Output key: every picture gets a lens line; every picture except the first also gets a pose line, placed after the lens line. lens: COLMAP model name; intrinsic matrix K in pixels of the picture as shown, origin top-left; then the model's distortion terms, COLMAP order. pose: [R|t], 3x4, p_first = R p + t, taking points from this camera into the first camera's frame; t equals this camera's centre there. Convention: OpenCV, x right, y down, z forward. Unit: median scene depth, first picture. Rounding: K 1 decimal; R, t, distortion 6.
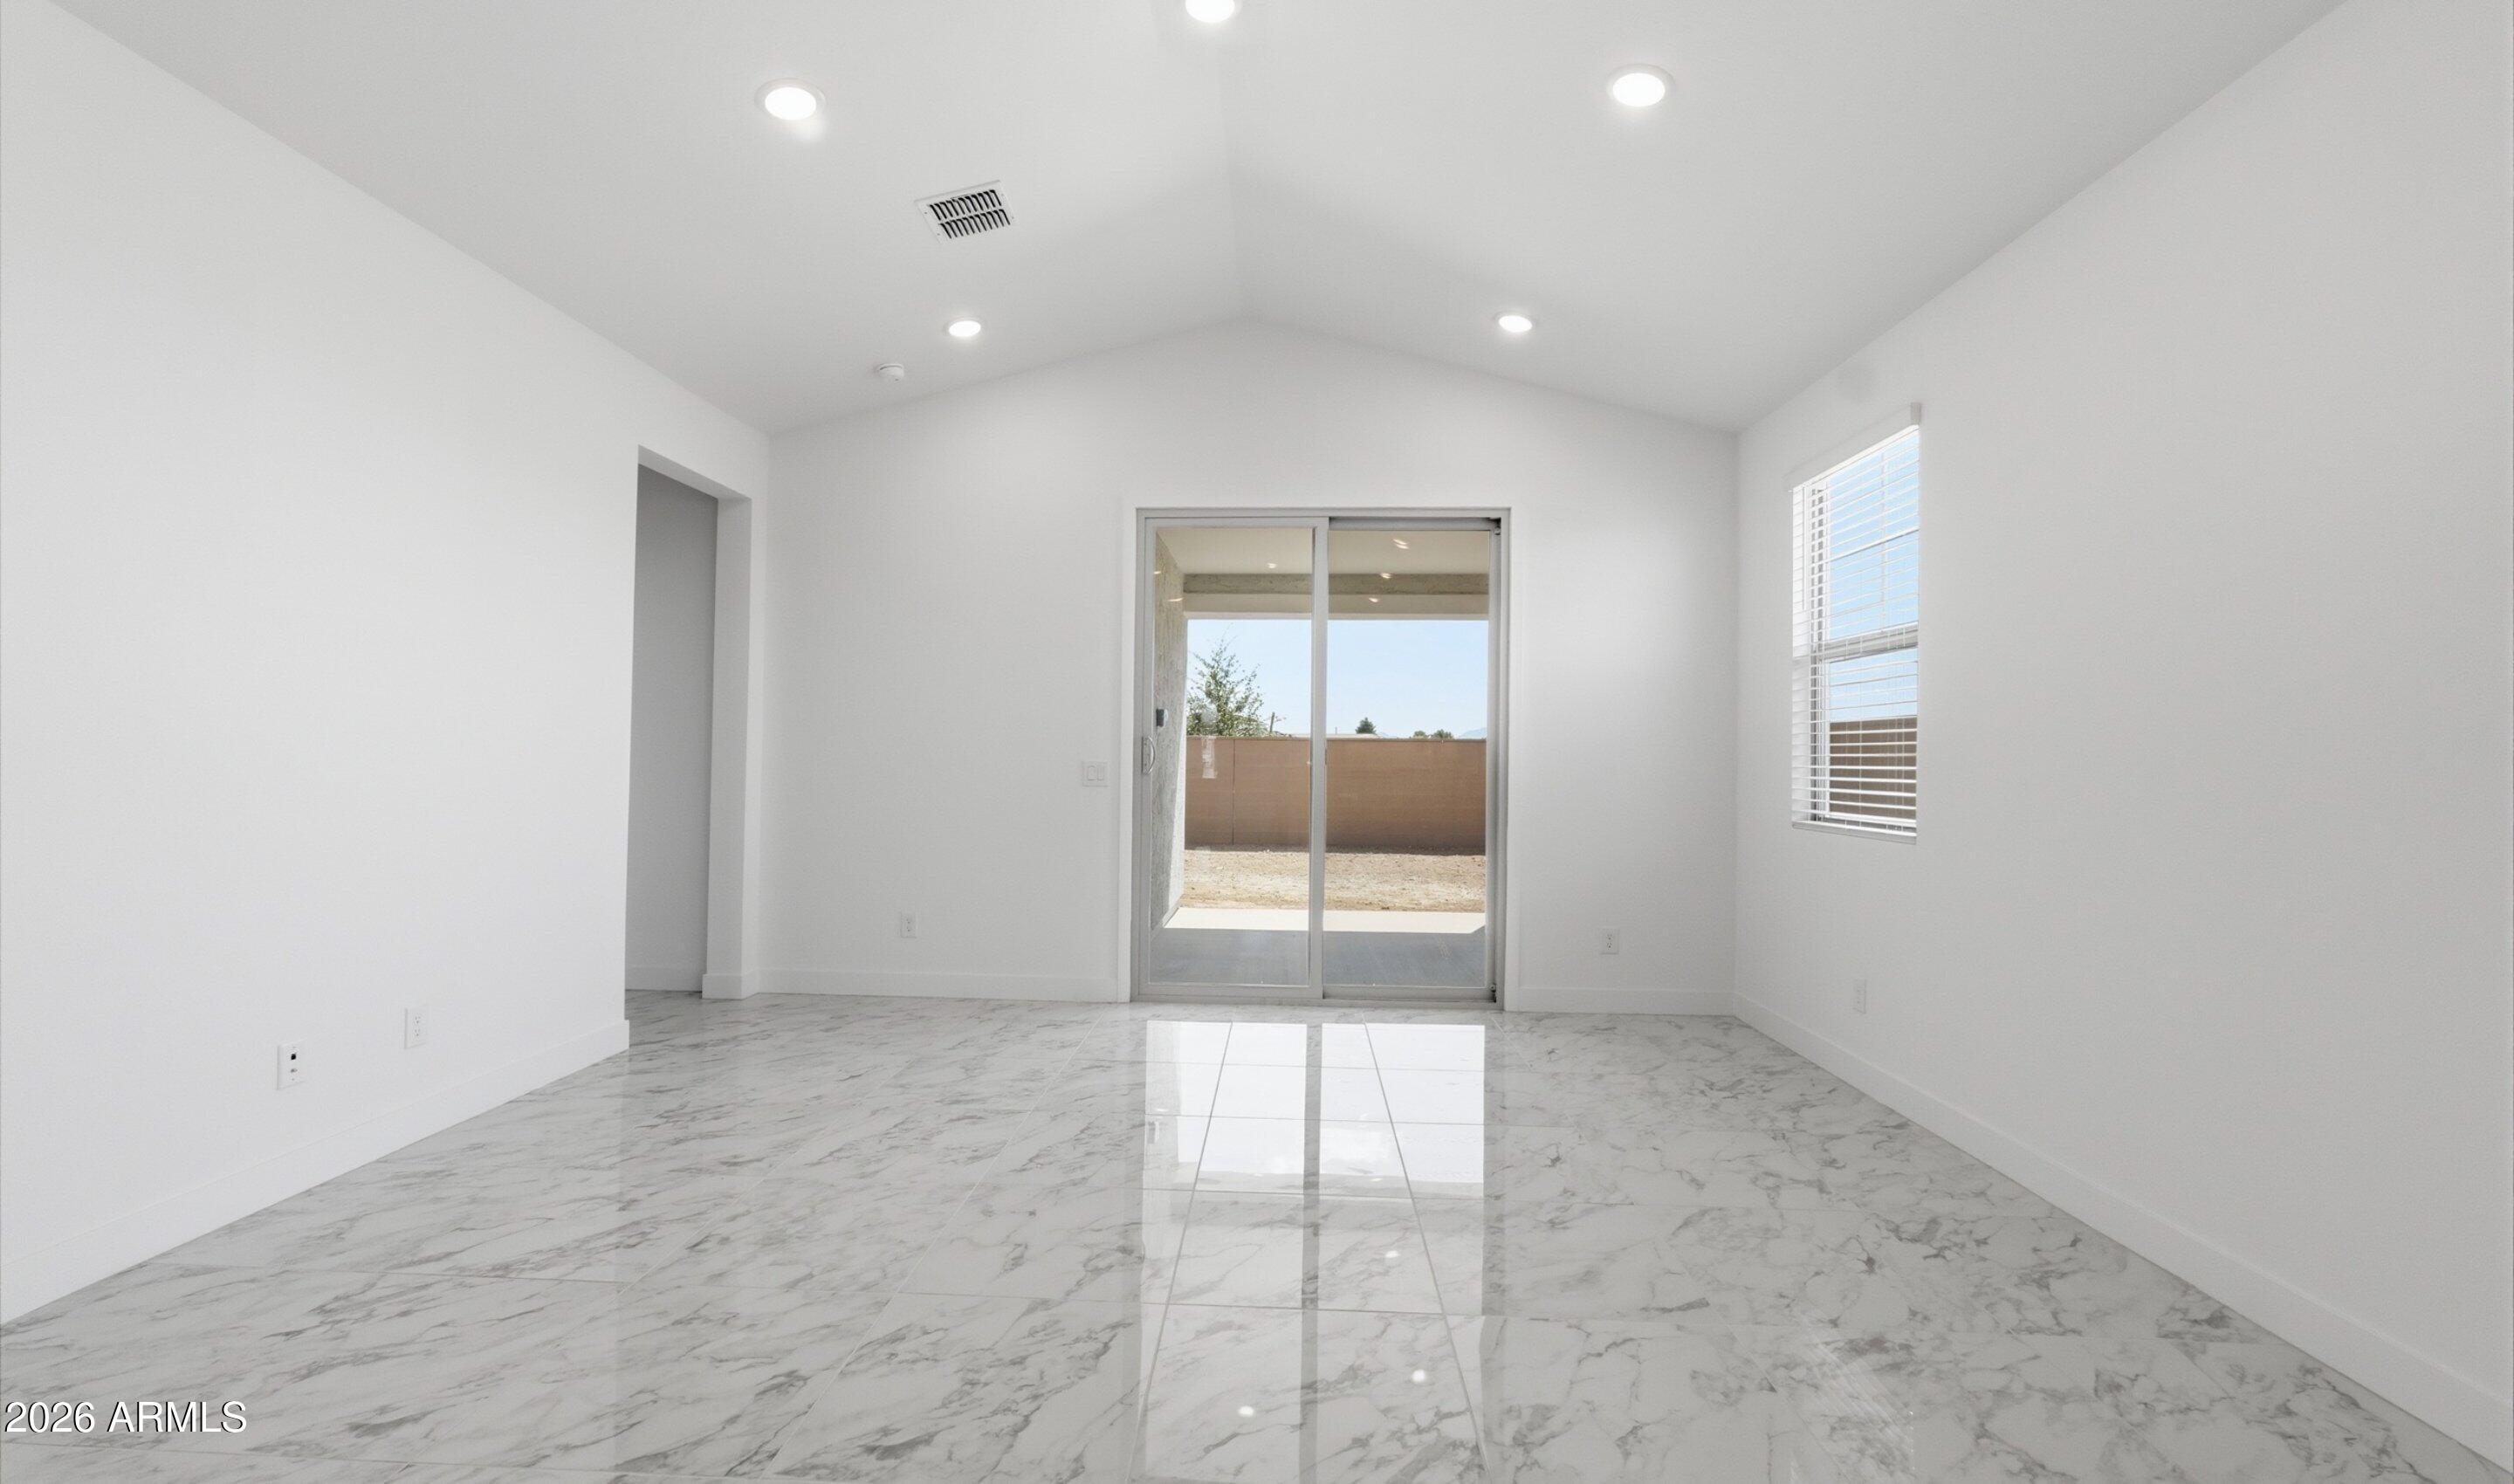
lens RADIAL K [[1042.3, 0, 1258.8], [0, 1042.3, 752.8], [0, 0, 1]] dist [0.001774, 0.000487]
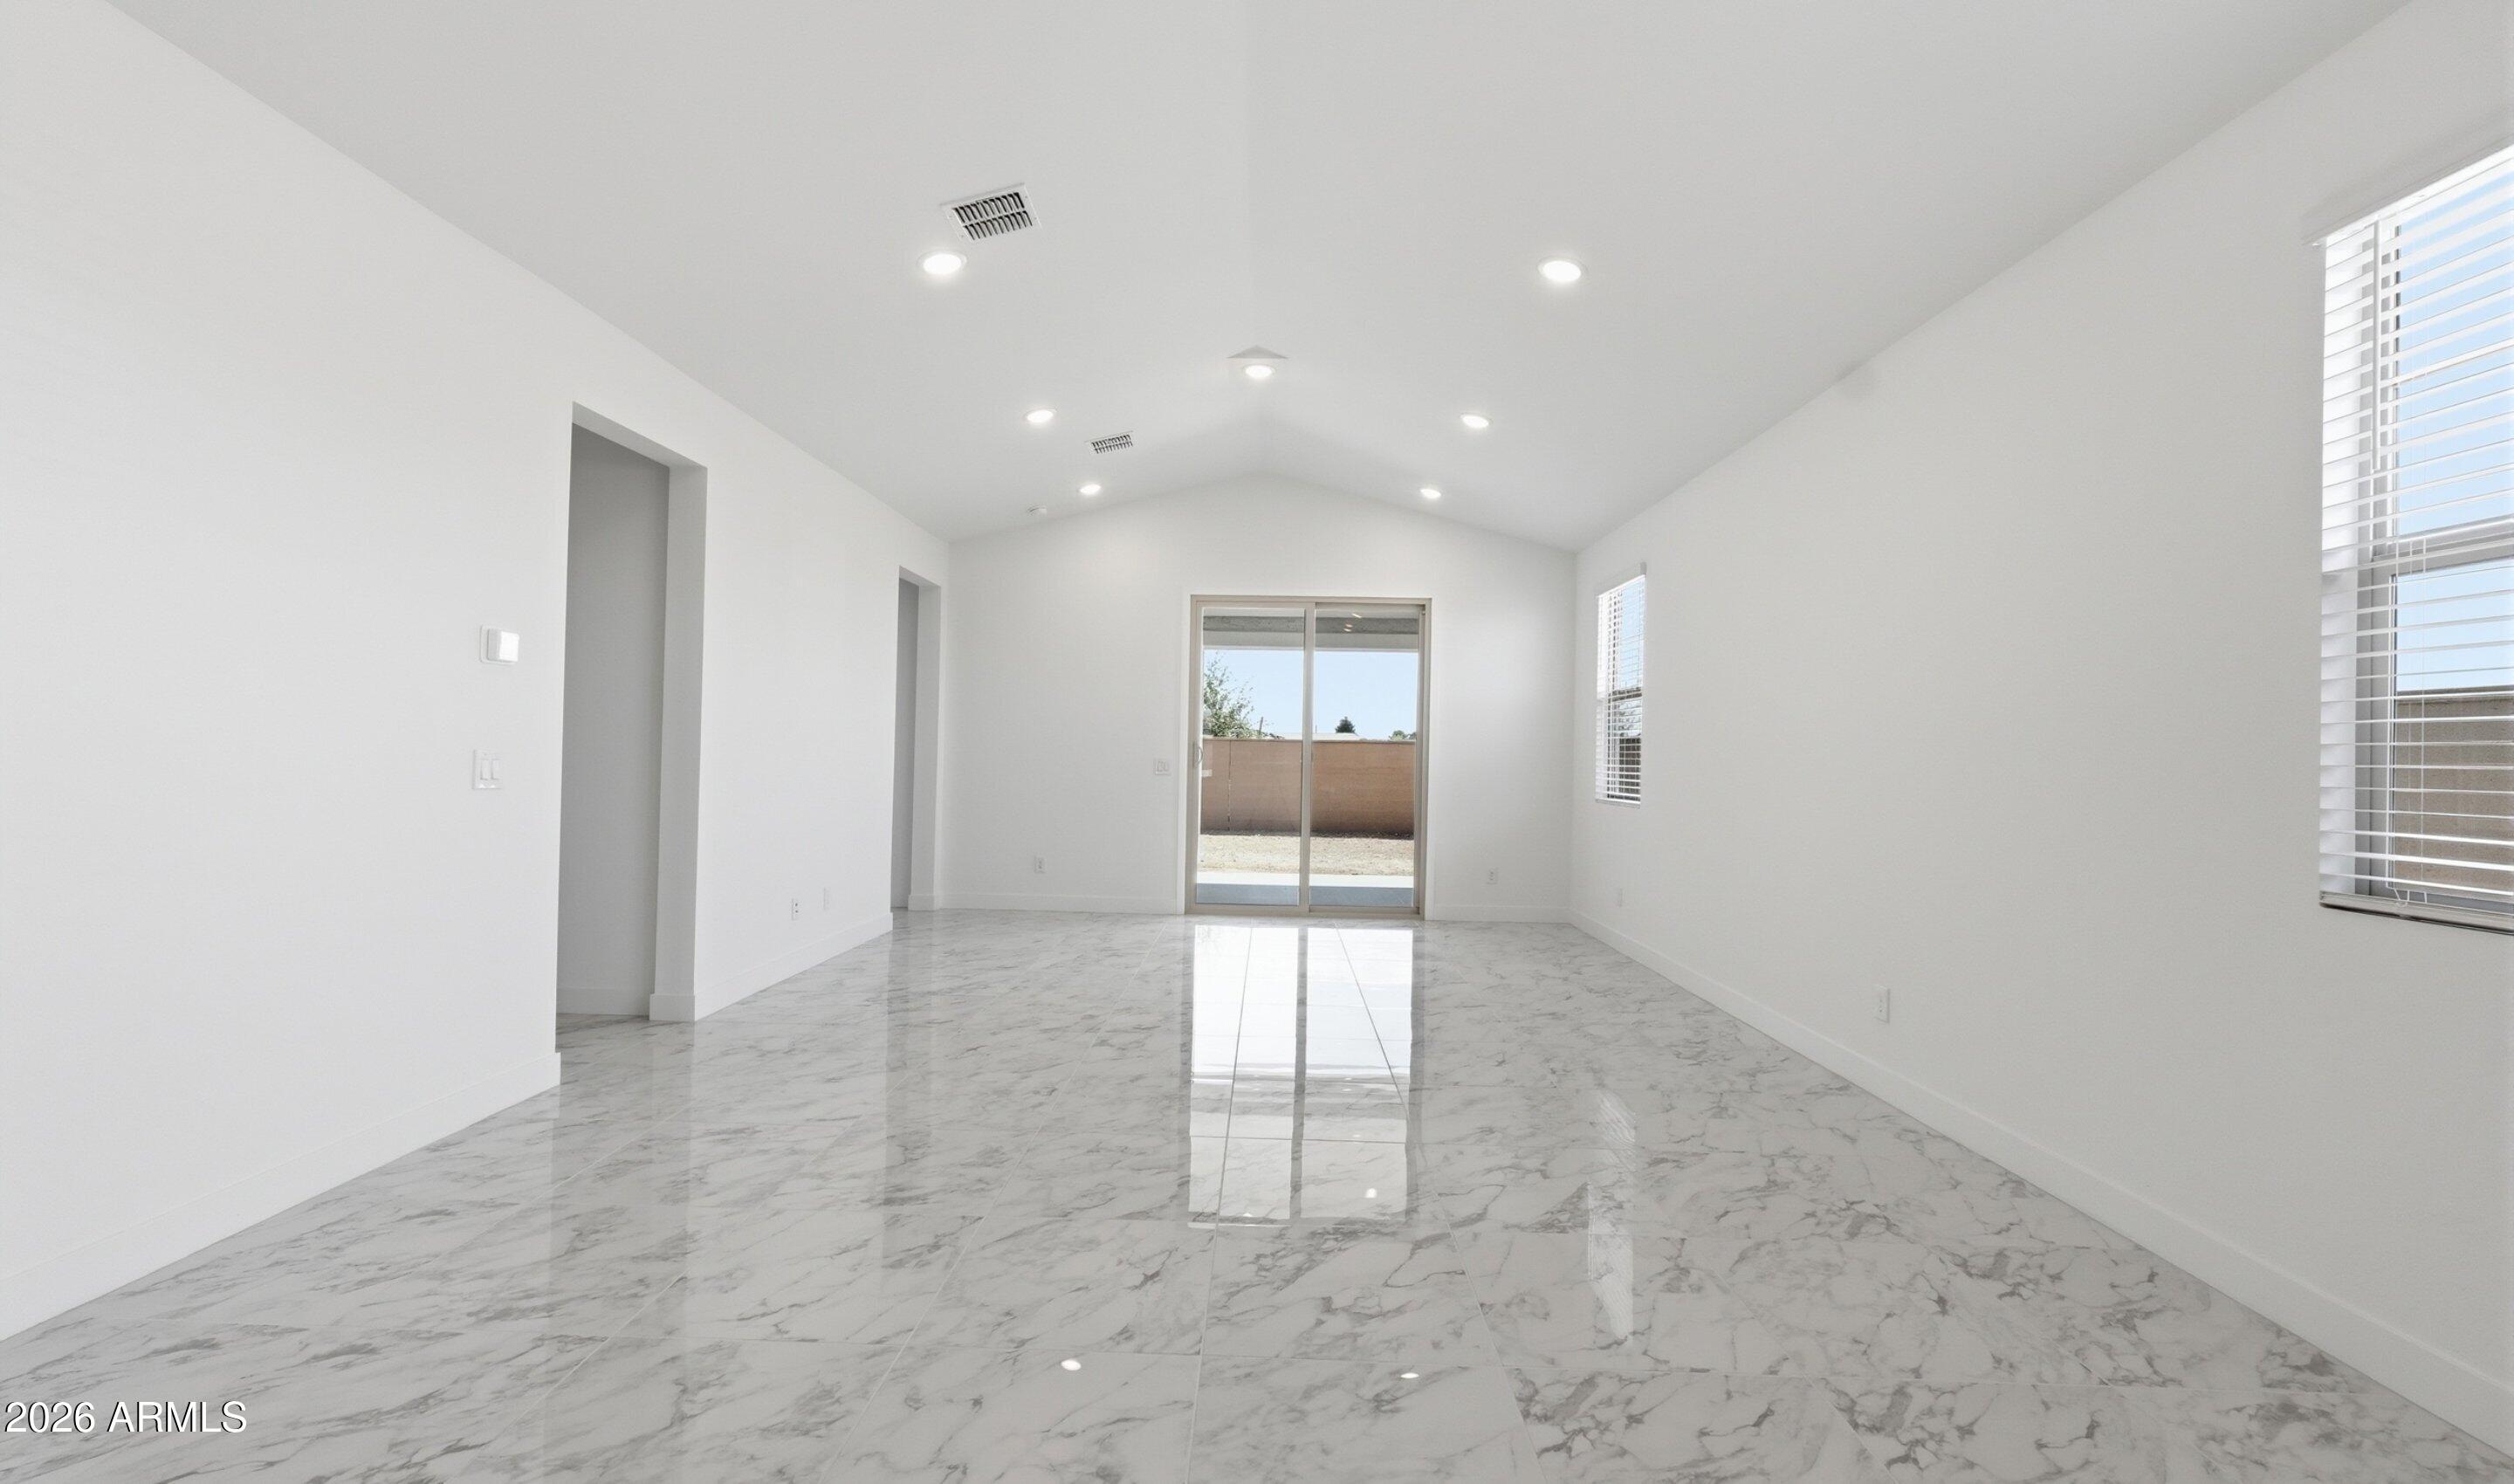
lens RADIAL K [[1042.3, 0, 1268.4], [0, 1042.3, 744.5], [0, 0, 1]] dist [0.001774, 0.000487]
pose [[0.999602, 0.006461, 0.027456, -0.036612], [-0.006266, 0.999954, -0.007210, -0.002785], [-0.027501, 0.007035, 0.999597, -0.462329]]
